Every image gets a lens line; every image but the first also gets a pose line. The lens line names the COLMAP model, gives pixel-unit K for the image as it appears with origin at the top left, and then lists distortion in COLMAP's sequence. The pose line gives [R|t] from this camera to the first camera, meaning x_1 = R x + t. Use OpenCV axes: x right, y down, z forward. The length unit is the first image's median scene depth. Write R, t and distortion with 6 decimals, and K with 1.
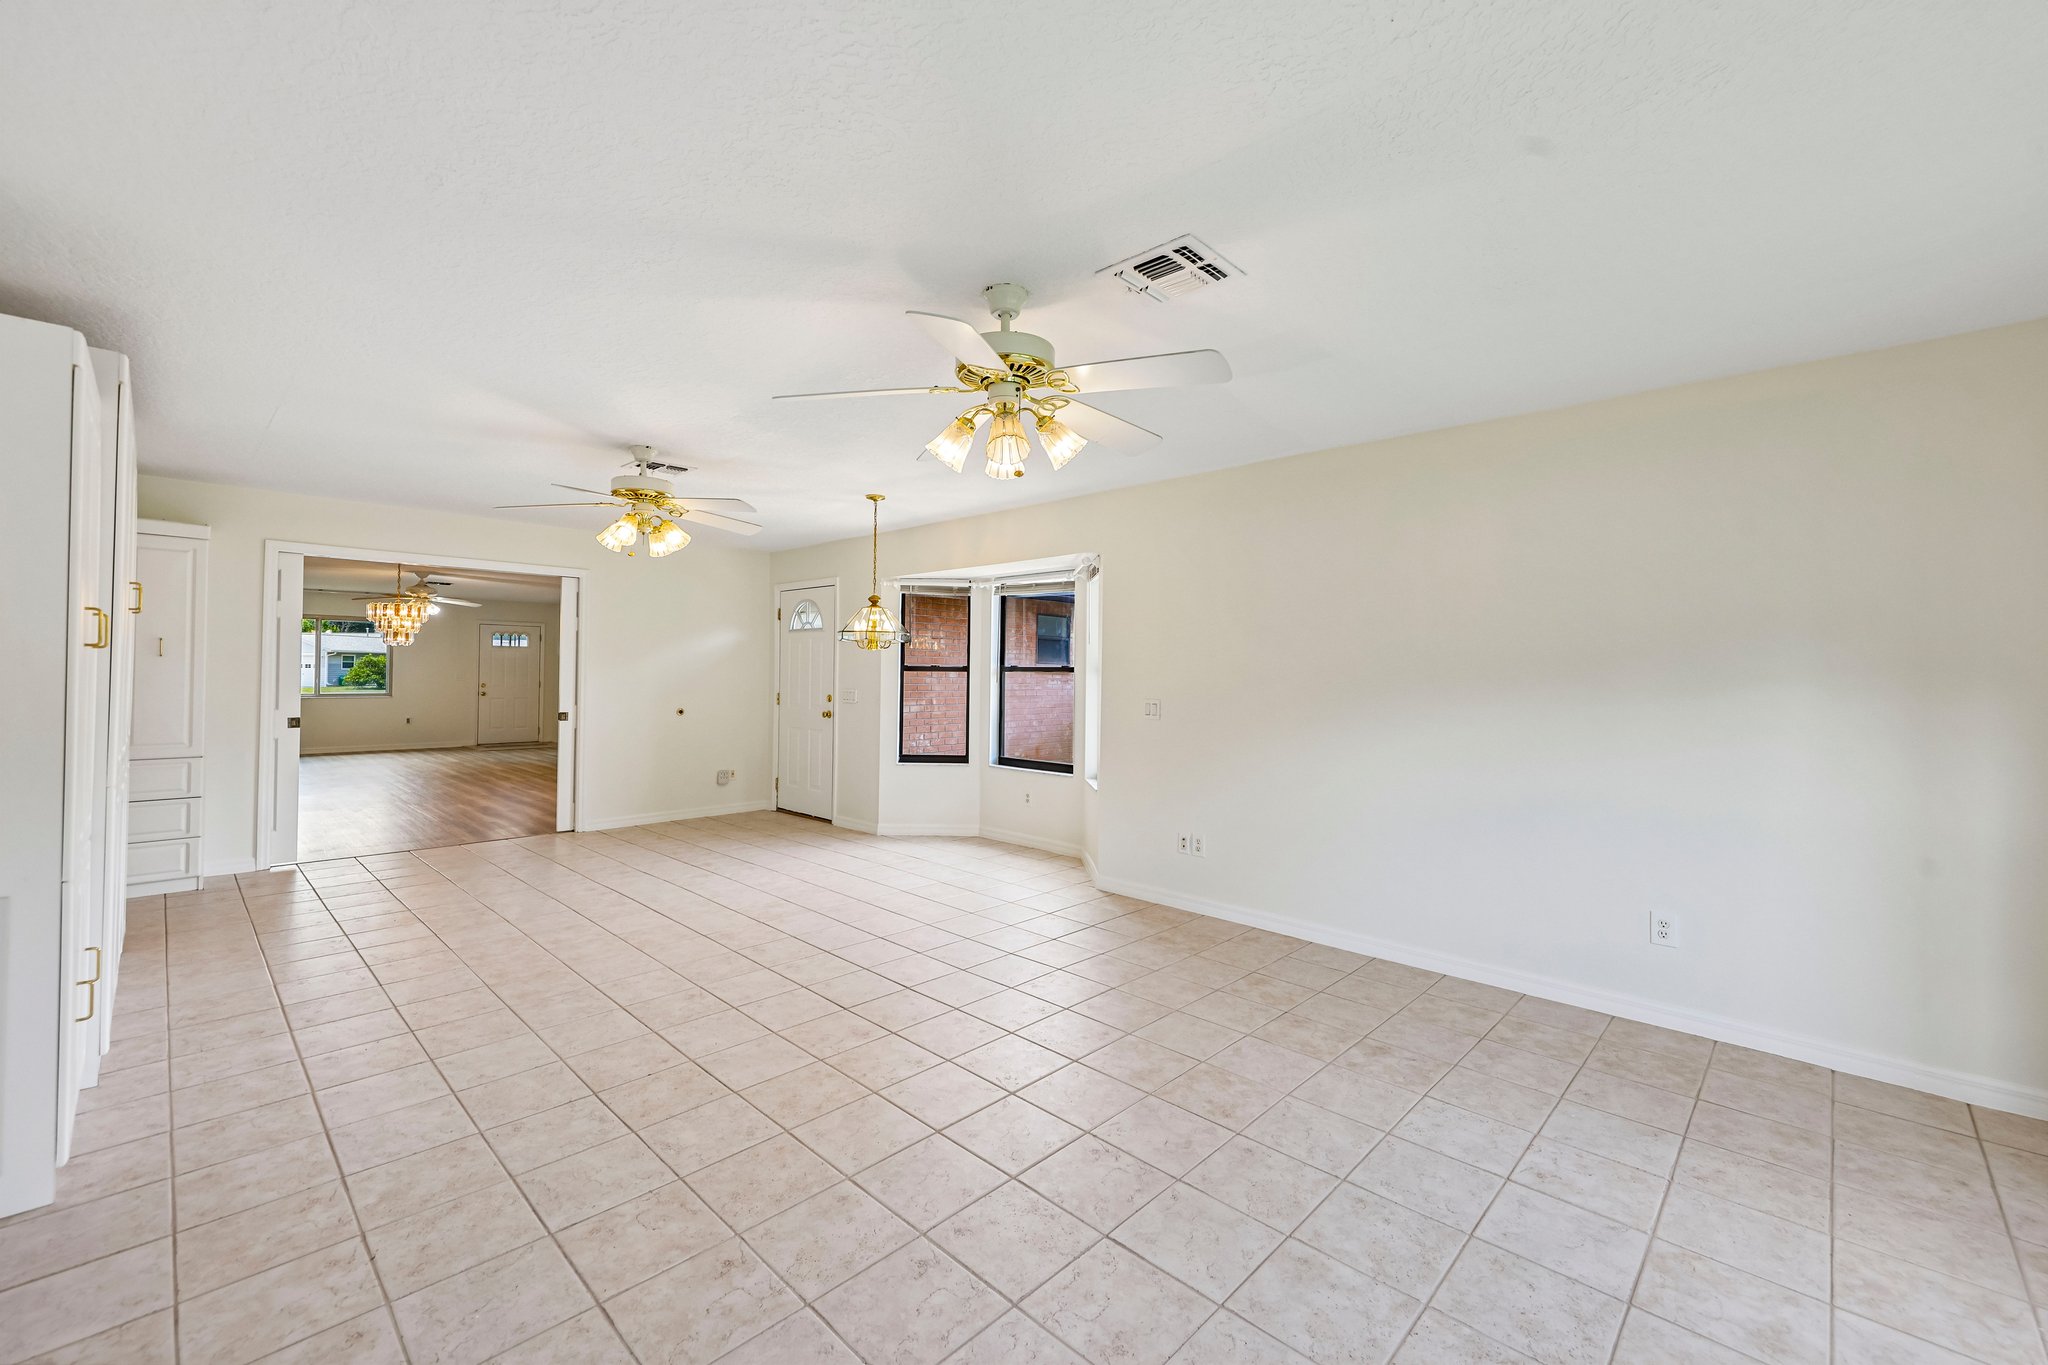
lens RADIAL K [[834.2, 0, 1011.7], [0, 834.2, 667.8], [0, 0, 1]] dist [0.007136, -0.000698]
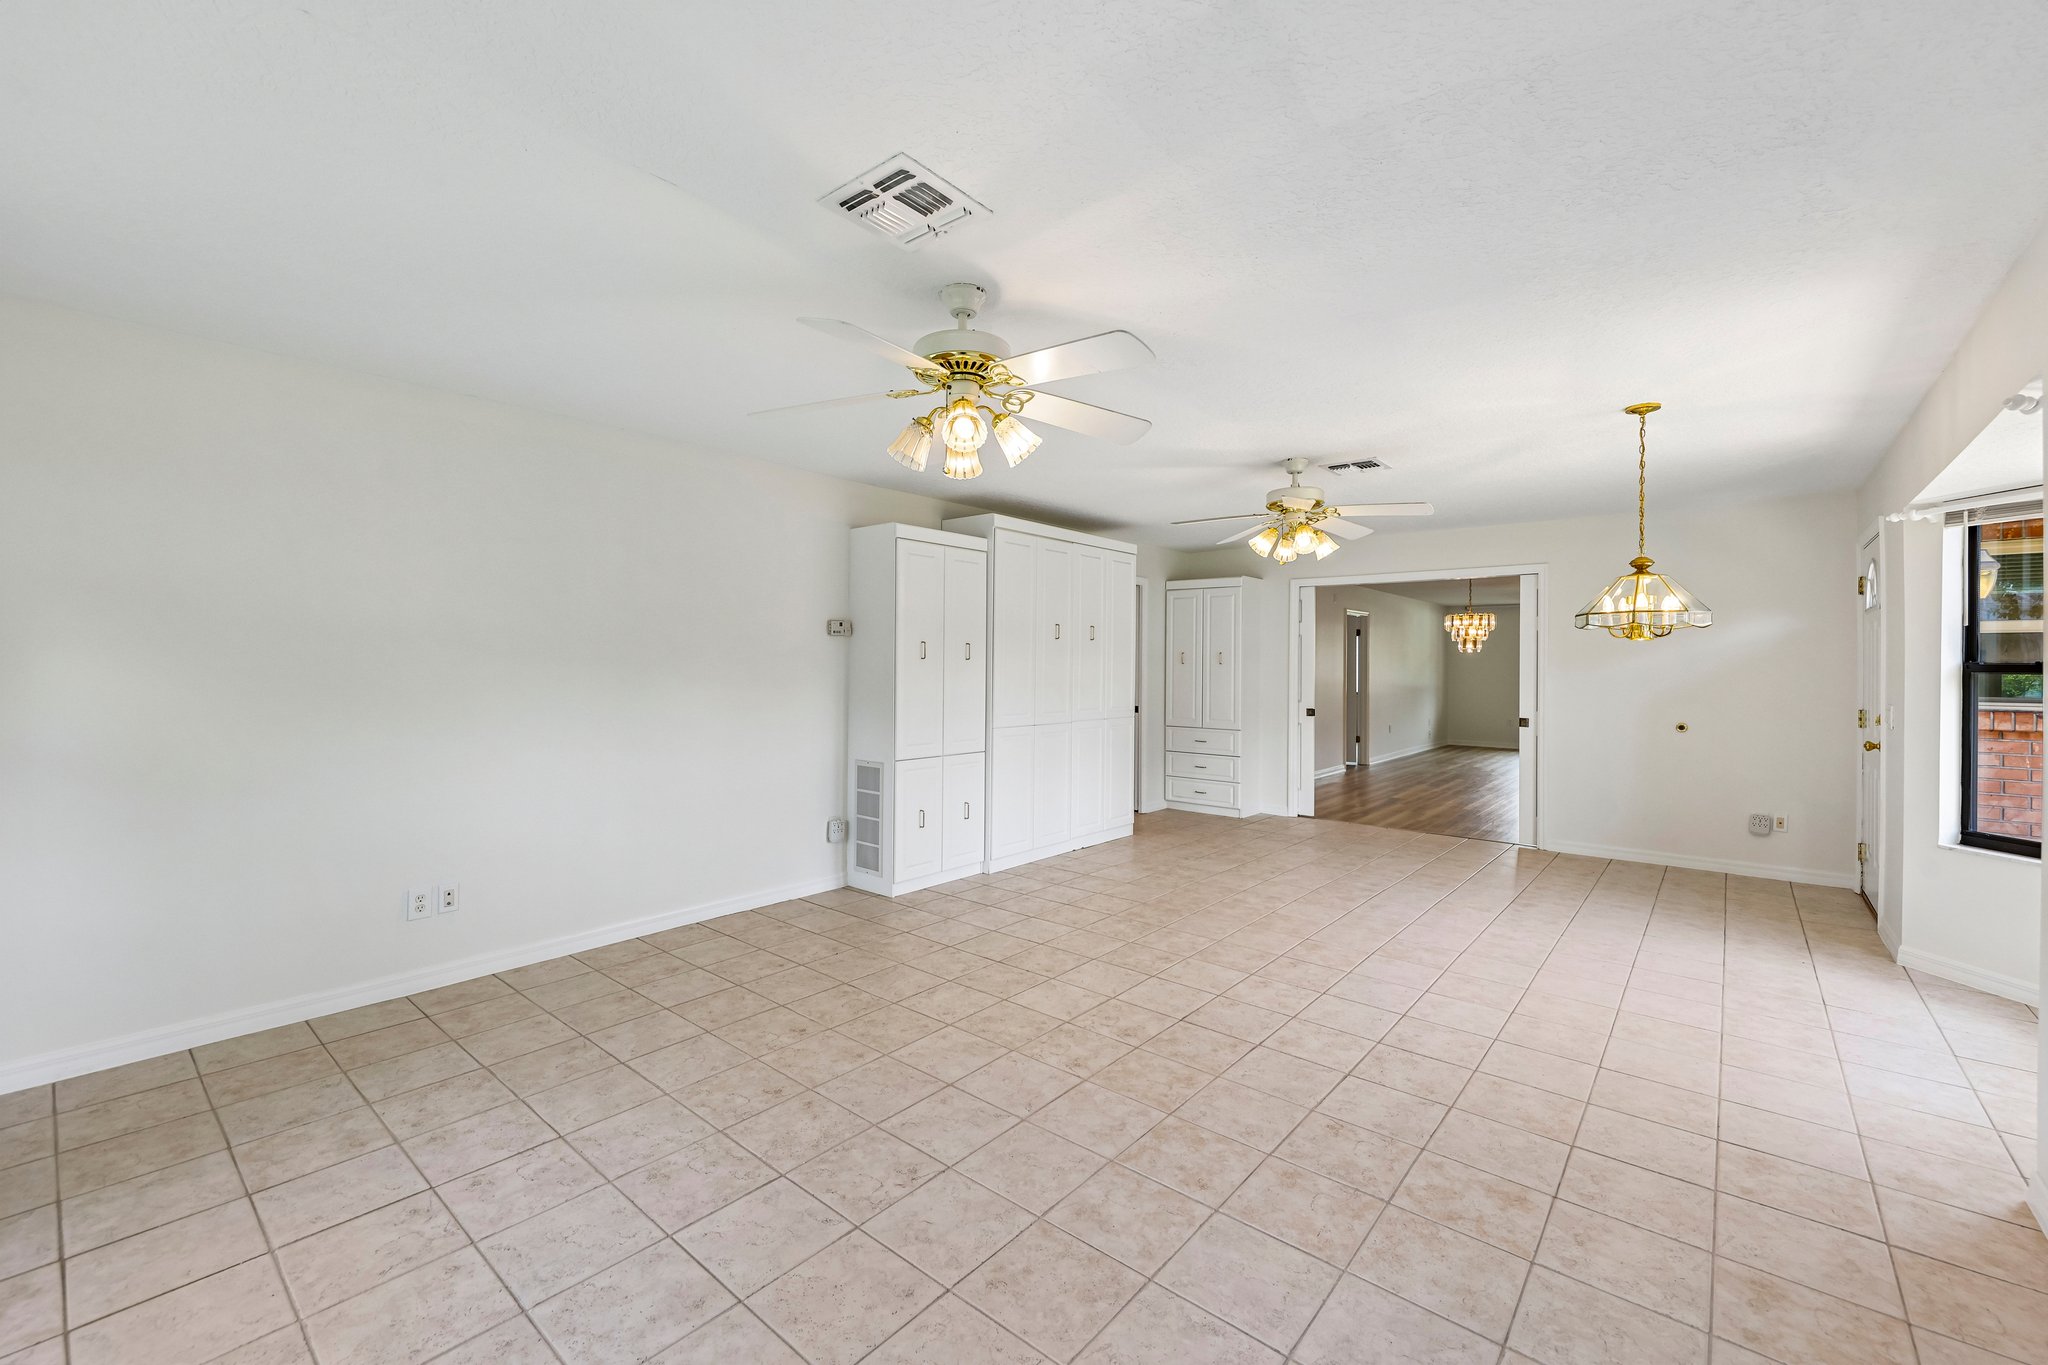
lens RADIAL K [[834.2, 0, 1021.4], [0, 834.2, 678.3], [0, 0, 1]] dist [0.007136, -0.000698]
pose [[0.066361, 0.002695, -0.997792, 0.868490], [-0.000899, 0.999996, 0.002641, 0.014657], [0.997795, 0.000721, 0.066363, 0.873802]]
